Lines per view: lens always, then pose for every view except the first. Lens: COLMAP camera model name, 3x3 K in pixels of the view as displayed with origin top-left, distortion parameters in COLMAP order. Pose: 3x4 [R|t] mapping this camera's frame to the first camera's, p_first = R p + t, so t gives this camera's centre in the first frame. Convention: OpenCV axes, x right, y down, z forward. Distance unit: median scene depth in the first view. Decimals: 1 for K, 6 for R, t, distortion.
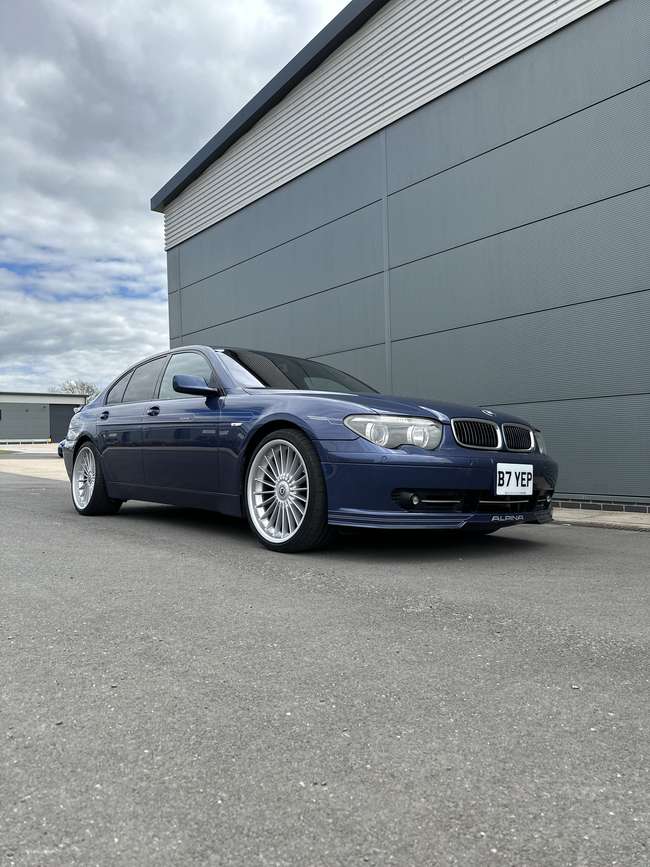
lens RADIAL K [[610.9, 0, 325.6], [0, 610.9, 419.1], [0, 0, 1]] dist [0.127049, -0.206414]
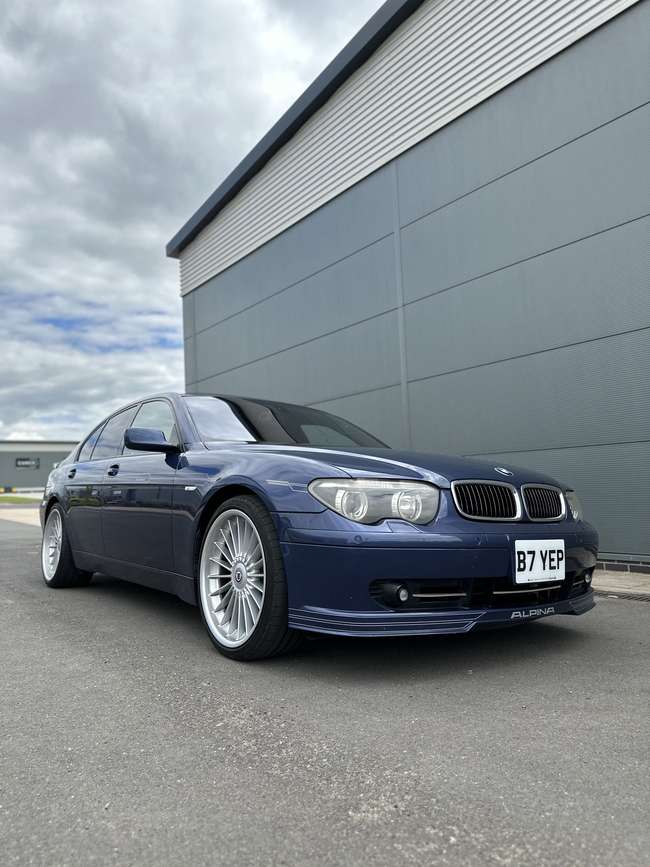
lens RADIAL K [[610.9, 0, 325.6], [0, 610.9, 419.1], [0, 0, 1]] dist [0.127049, -0.206414]
pose [[0.998362, -0.020239, -0.053515, 0.085479], [0.016515, 0.997470, -0.069148, -0.026043], [0.054779, 0.068151, 0.996170, 0.210974]]
